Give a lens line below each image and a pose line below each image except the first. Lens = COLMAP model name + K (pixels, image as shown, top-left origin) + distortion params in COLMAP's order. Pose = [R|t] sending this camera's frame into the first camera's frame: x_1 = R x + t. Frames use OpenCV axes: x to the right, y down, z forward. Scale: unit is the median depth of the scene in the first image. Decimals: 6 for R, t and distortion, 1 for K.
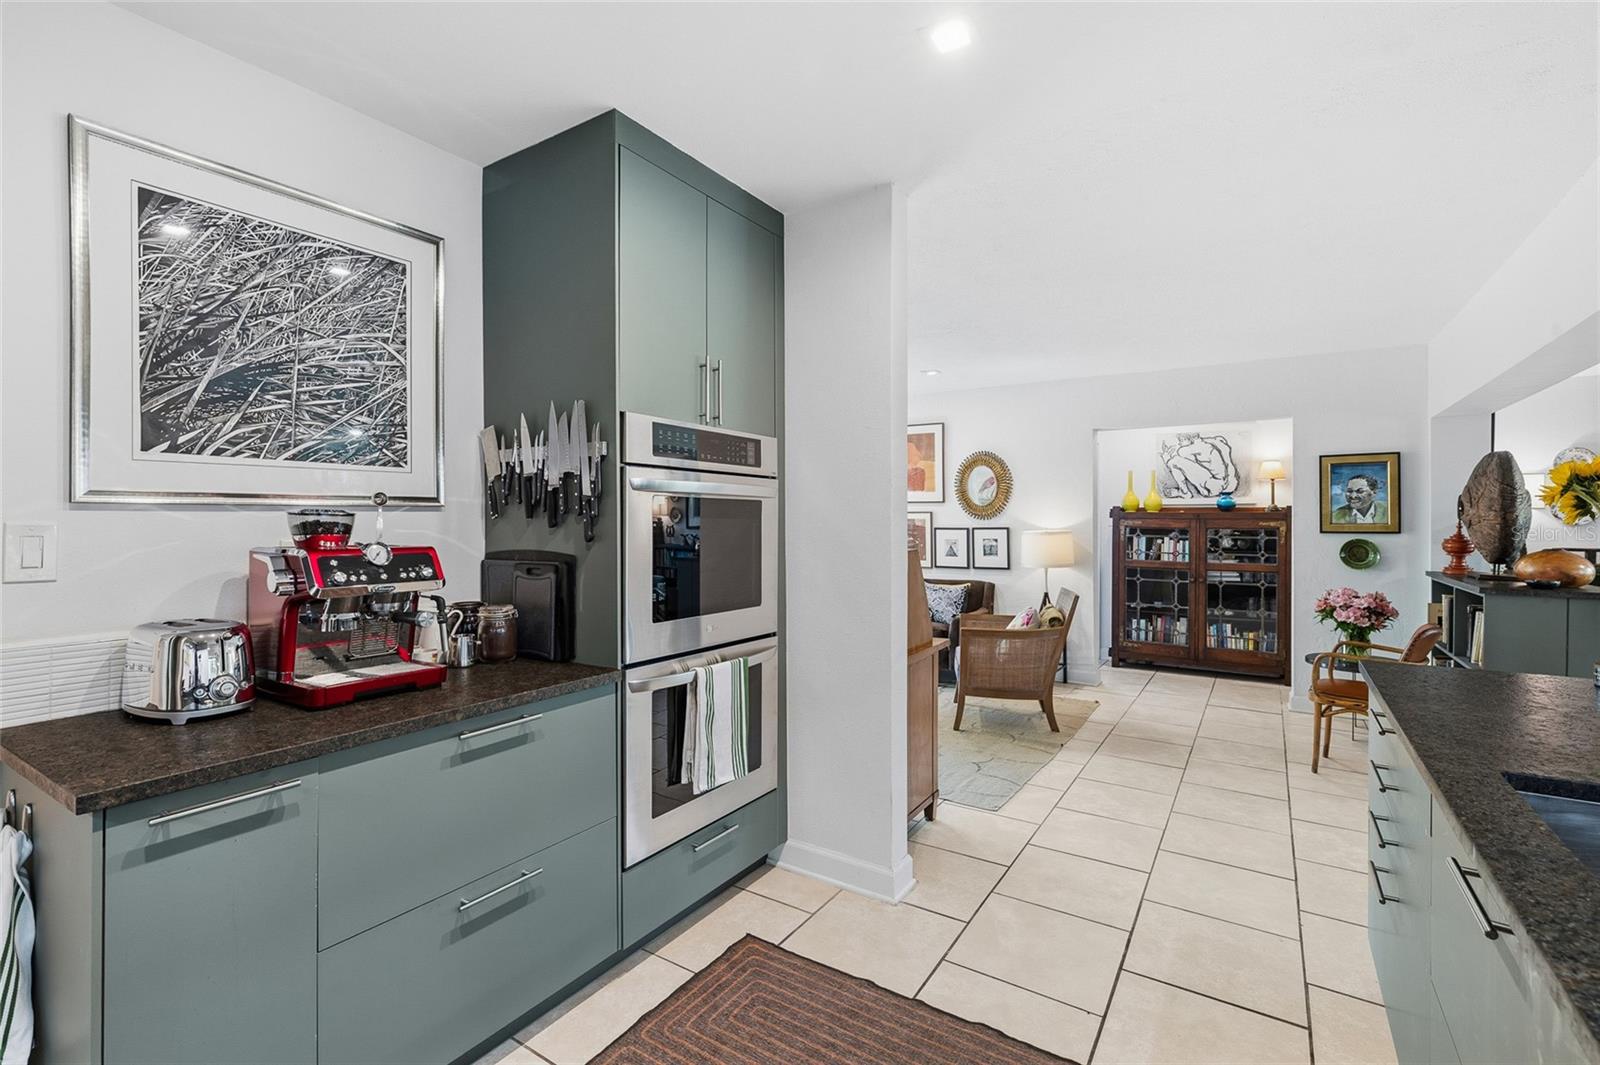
lens RADIAL K [[714.6, 0, 799.8], [0, 714.6, 519.9], [0, 0, 1]] dist [-0.000574, -0.000044]
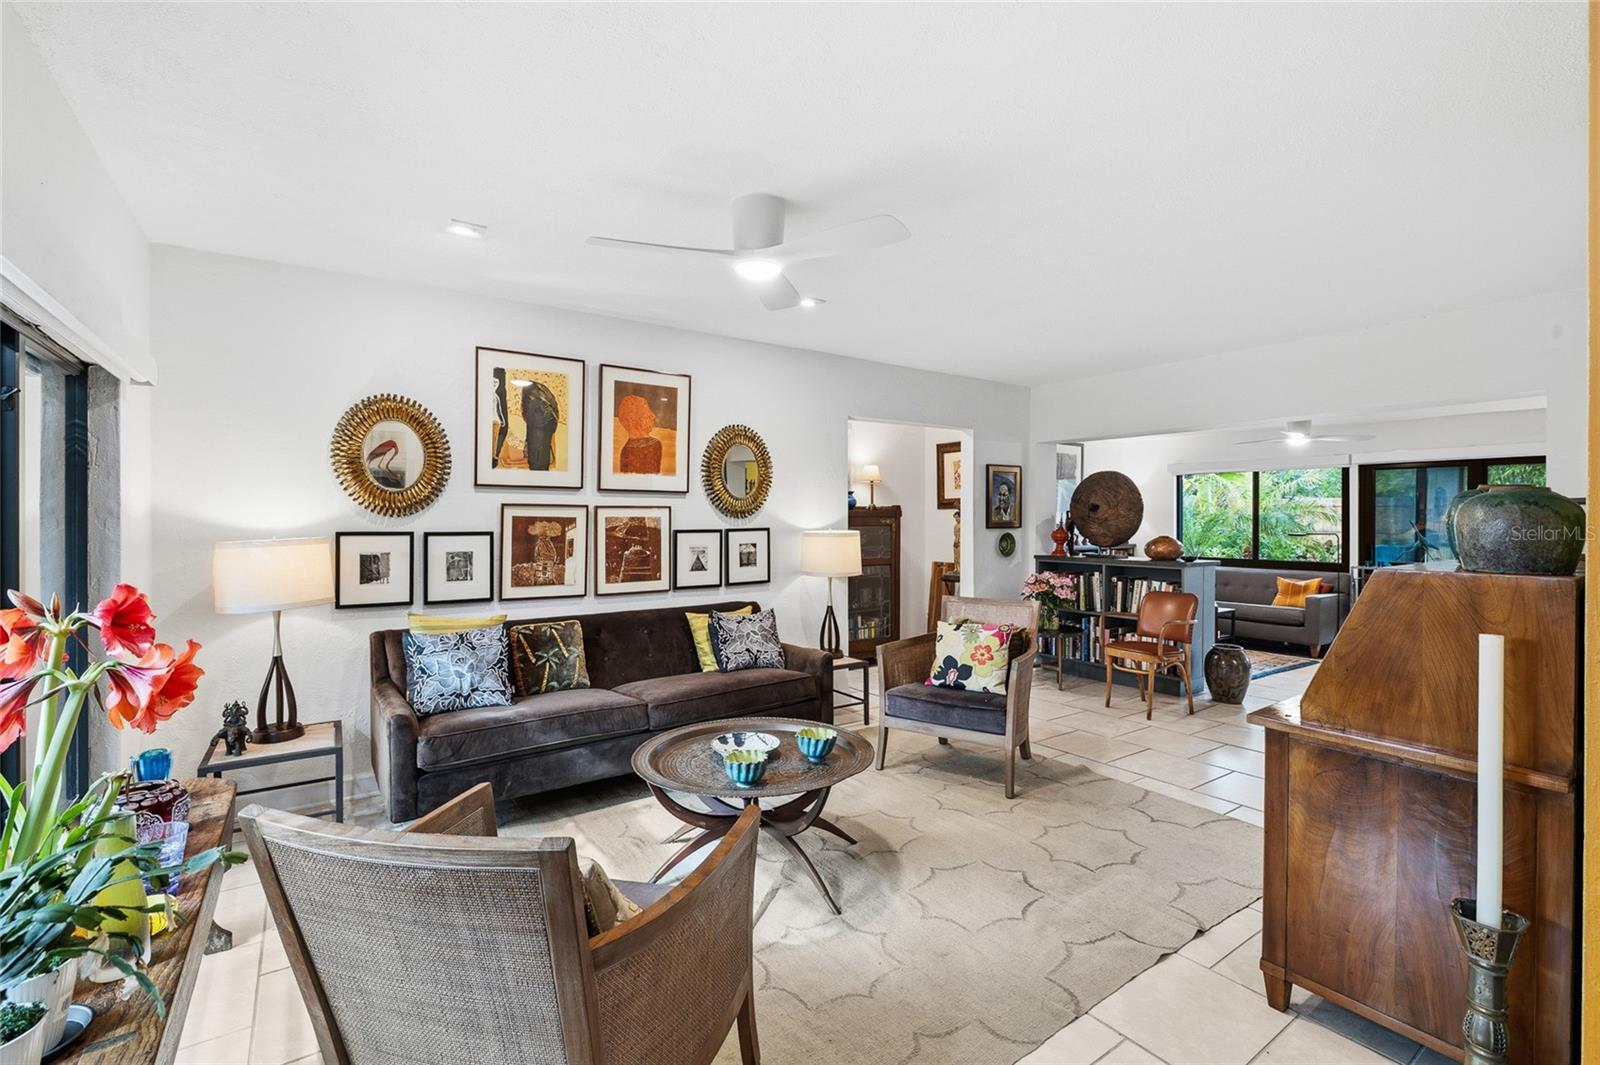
lens RADIAL K [[714.6, 0, 799.8], [0, 714.6, 519.9], [0, 0, 1]] dist [-0.000574, -0.000044]
pose [[0.373004, -0.005809, 0.927812, -0.504243], [0.001946, 0.999983, 0.005478, -0.002867], [-0.927828, -0.000237, 0.373009, 0.830950]]
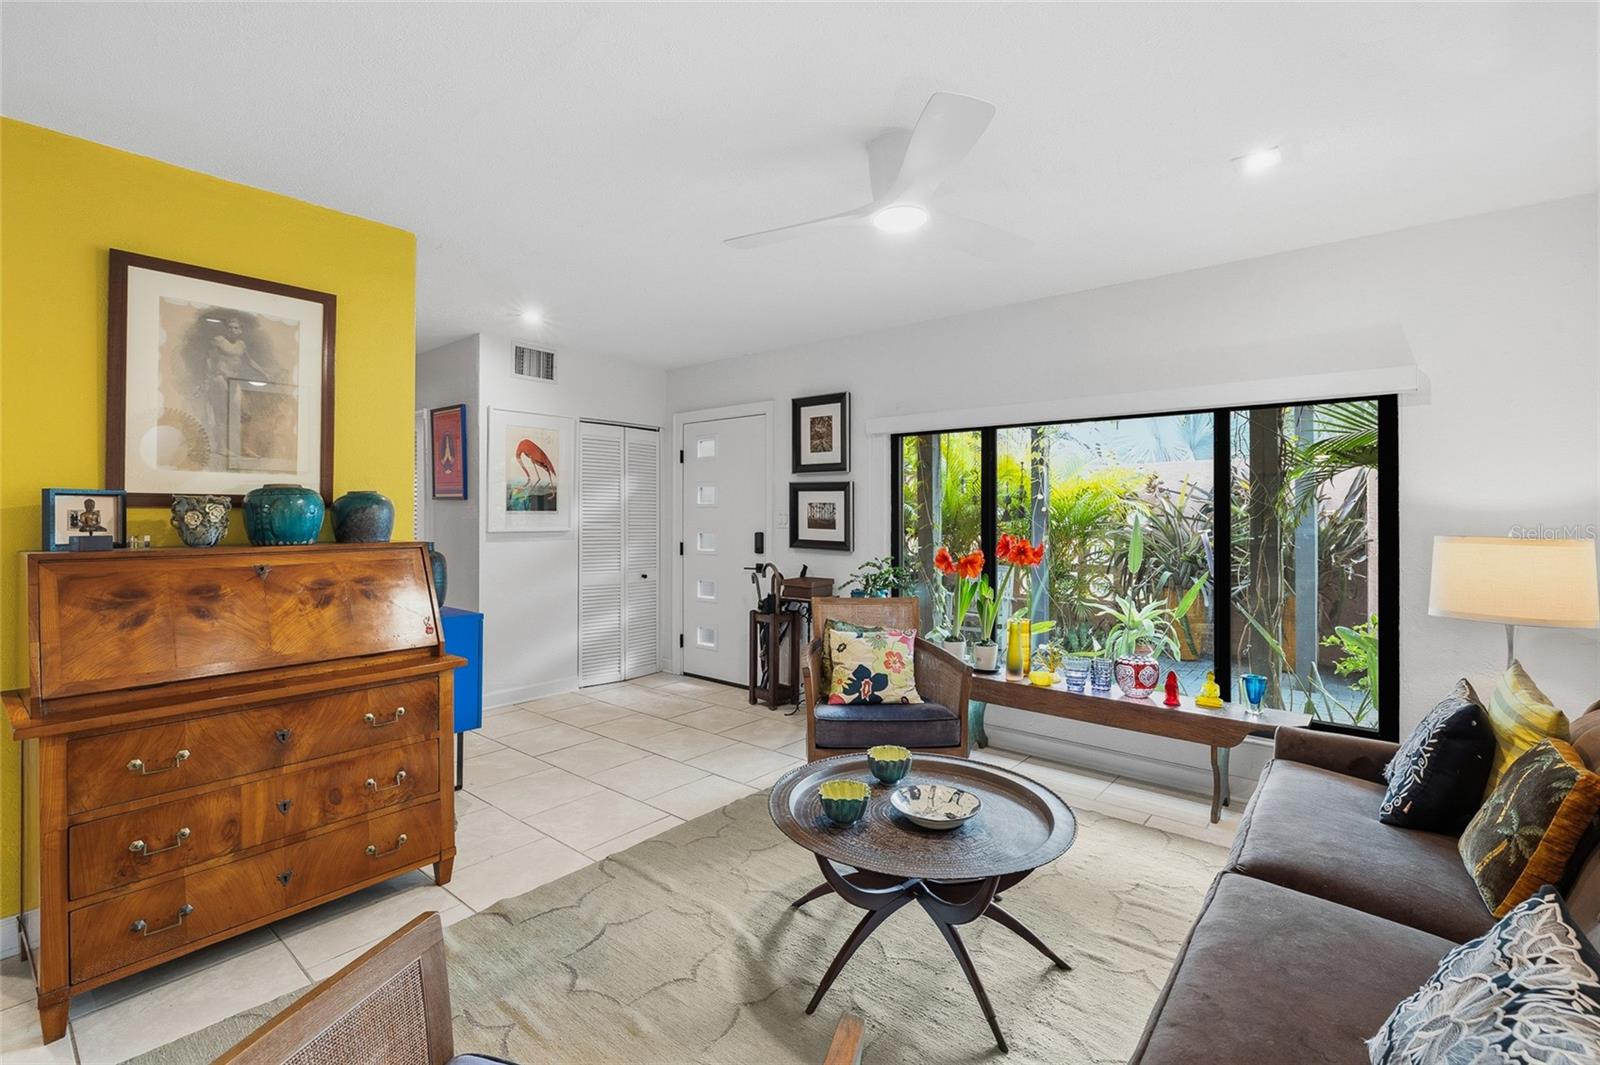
lens RADIAL K [[718.0, 0, 793.0], [0, 718.0, 508.3], [0, 0, 1]] dist [-0.002750, -0.000049]
pose [[-0.119418, -0.007163, -0.992818, 0.428923], [-0.003535, 0.999971, -0.006790, 0.001492], [0.992838, 0.002699, -0.119440, 1.044180]]
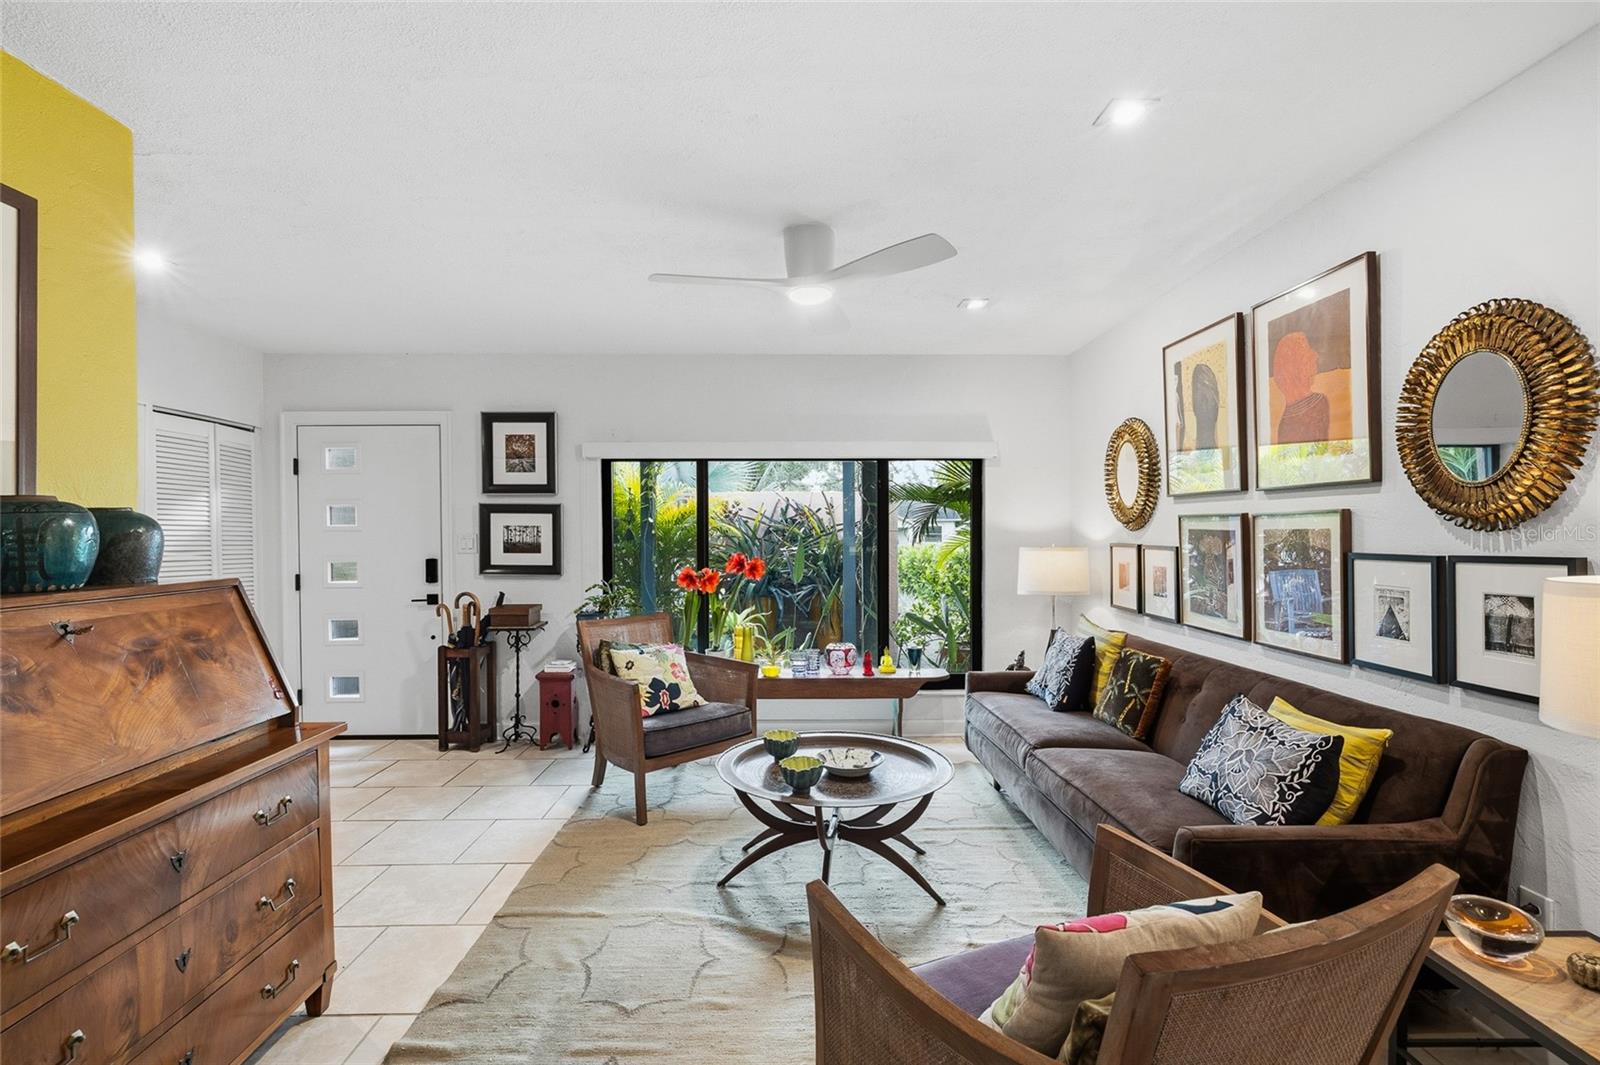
lens RADIAL K [[726.7, 0, 796.2], [0, 726.7, 544.8], [0, 0, 1]] dist [0.000515, 0.000307]
pose [[0.563909, 0.008760, -0.825790, 0.432203], [0.003272, 0.999912, 0.012841, 0.001085], [0.825830, -0.009943, 0.563831, 0.728310]]
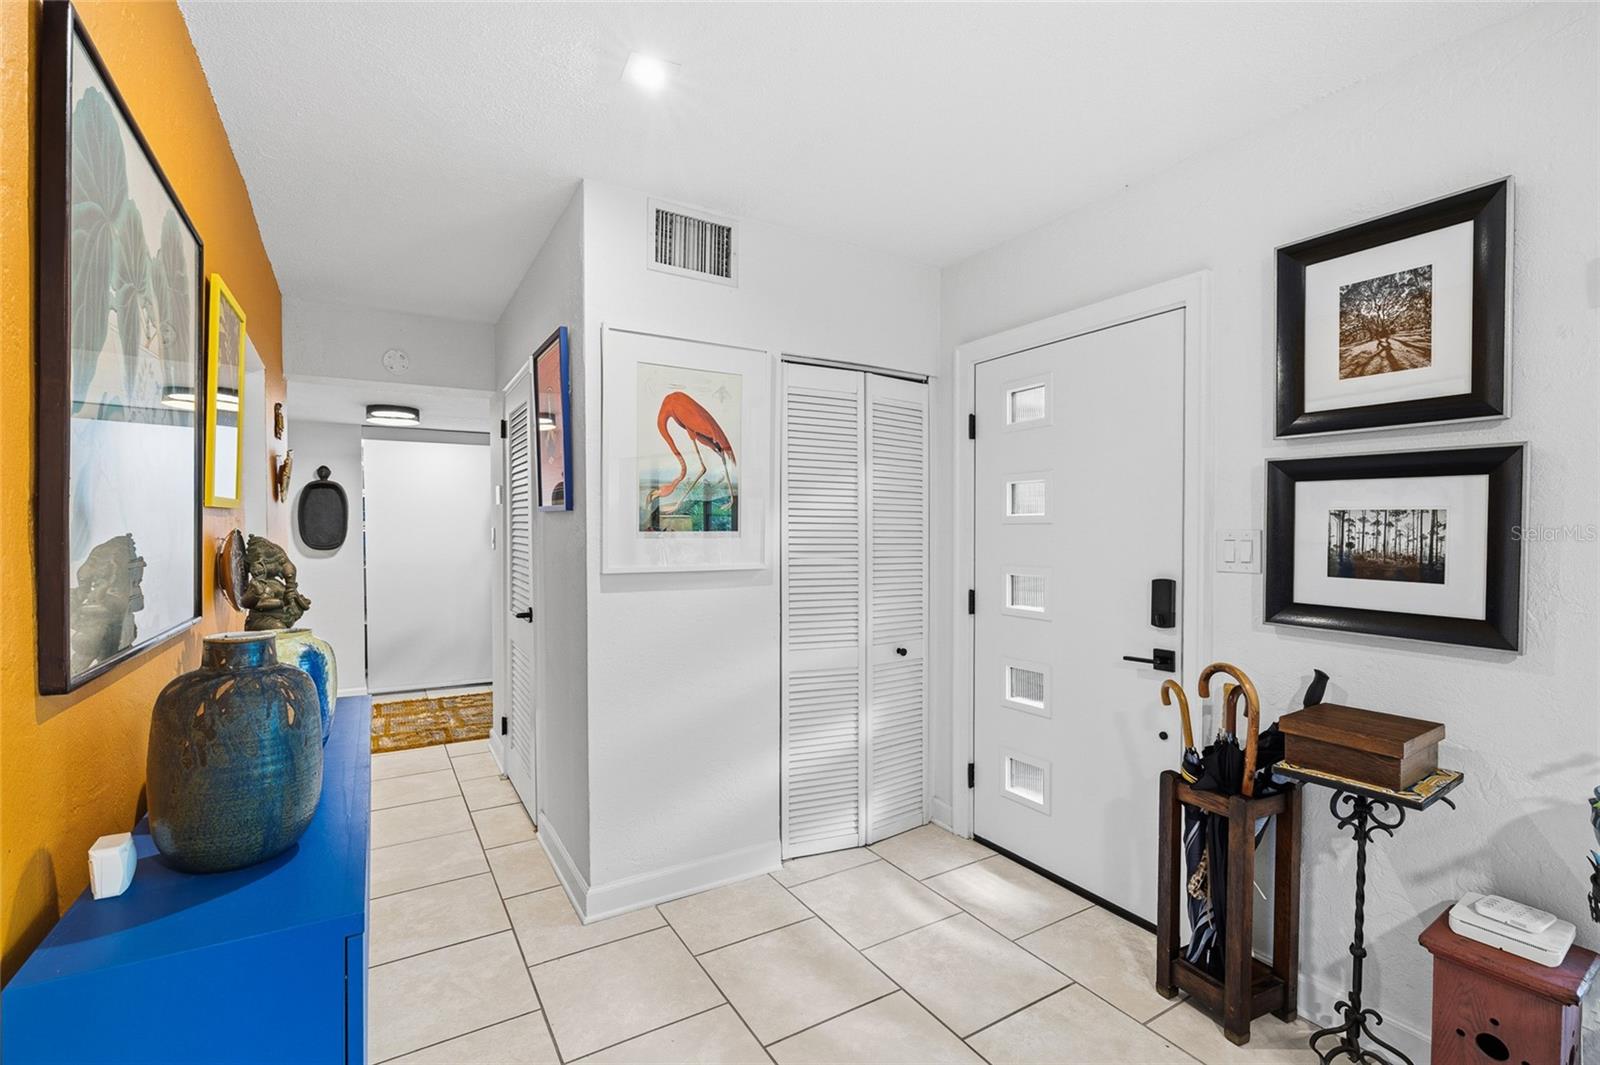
lens RADIAL K [[710.6, 0, 798.3], [0, 710.6, 540.9], [0, 0, 1]] dist [-0.003159, 0.000100]
pose [[-0.432256, 0.014647, -0.901632, -0.095006], [-0.002568, 0.999844, 0.017474, -0.002573], [0.901747, 0.009869, -0.432151, 0.854276]]
